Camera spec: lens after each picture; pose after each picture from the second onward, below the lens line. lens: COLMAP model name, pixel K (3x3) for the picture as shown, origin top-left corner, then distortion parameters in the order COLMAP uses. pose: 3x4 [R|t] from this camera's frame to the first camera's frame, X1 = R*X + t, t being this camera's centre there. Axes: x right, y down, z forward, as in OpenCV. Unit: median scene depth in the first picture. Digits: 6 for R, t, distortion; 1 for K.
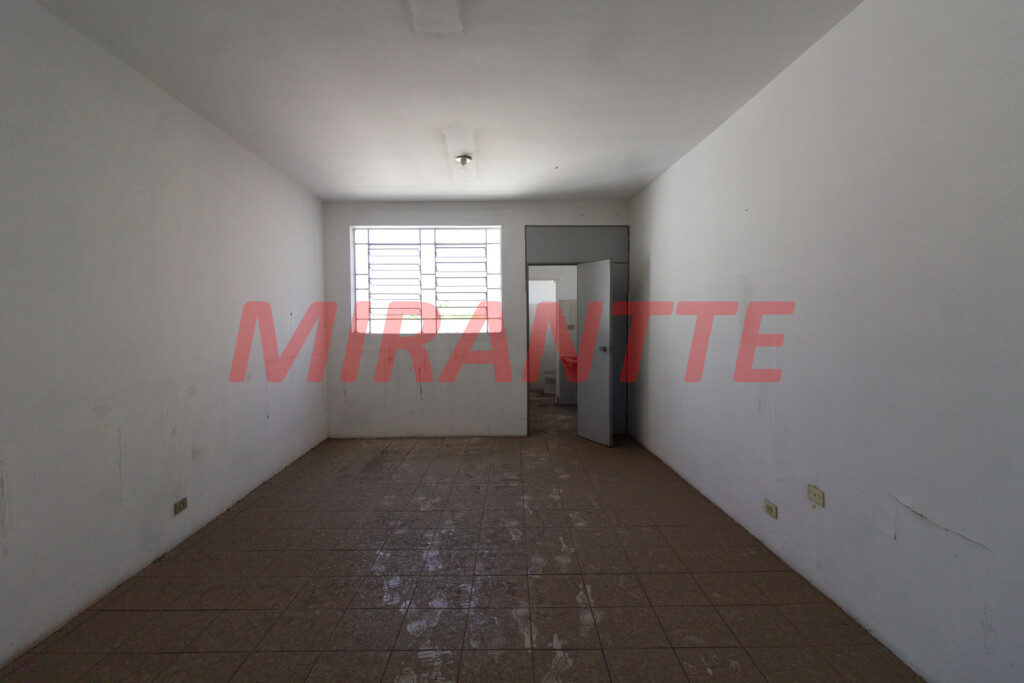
lens RADIAL K [[472.4, 0, 508.6], [0, 472.4, 342.2], [0, 0, 1]] dist [0.000808, 0.001302]
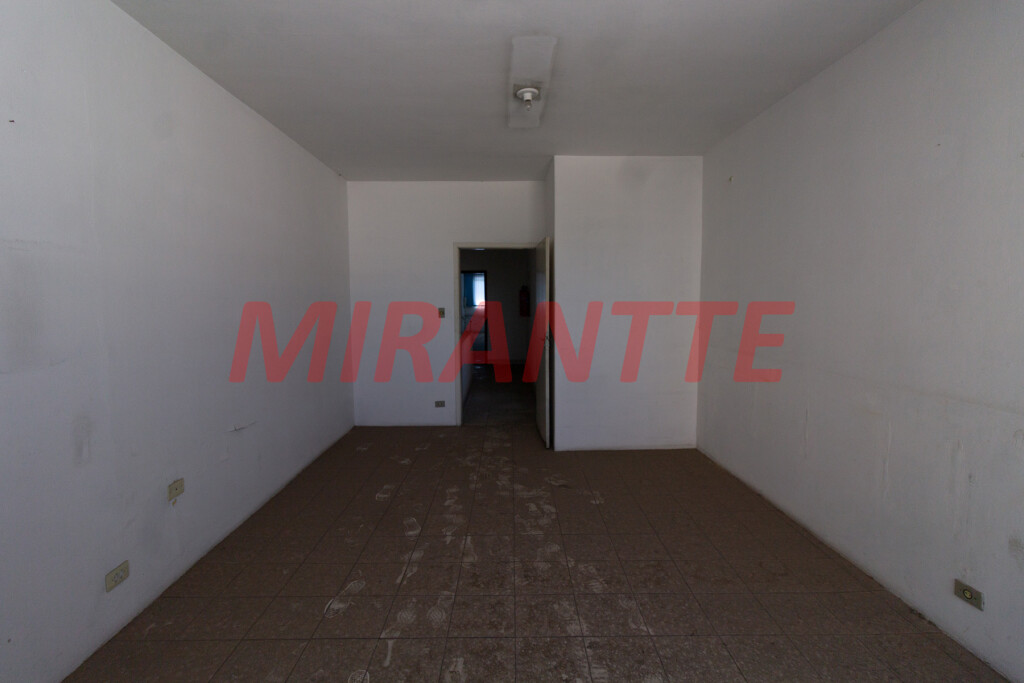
lens RADIAL K [[472.4, 0, 512.1], [0, 472.4, 336.3], [0, 0, 1]] dist [0.000808, 0.001302]
pose [[-0.999889, 0.013010, -0.007205, -0.072342], [0.012018, 0.992231, 0.123829, -0.119405], [0.008760, 0.123729, -0.992277, 1.939345]]
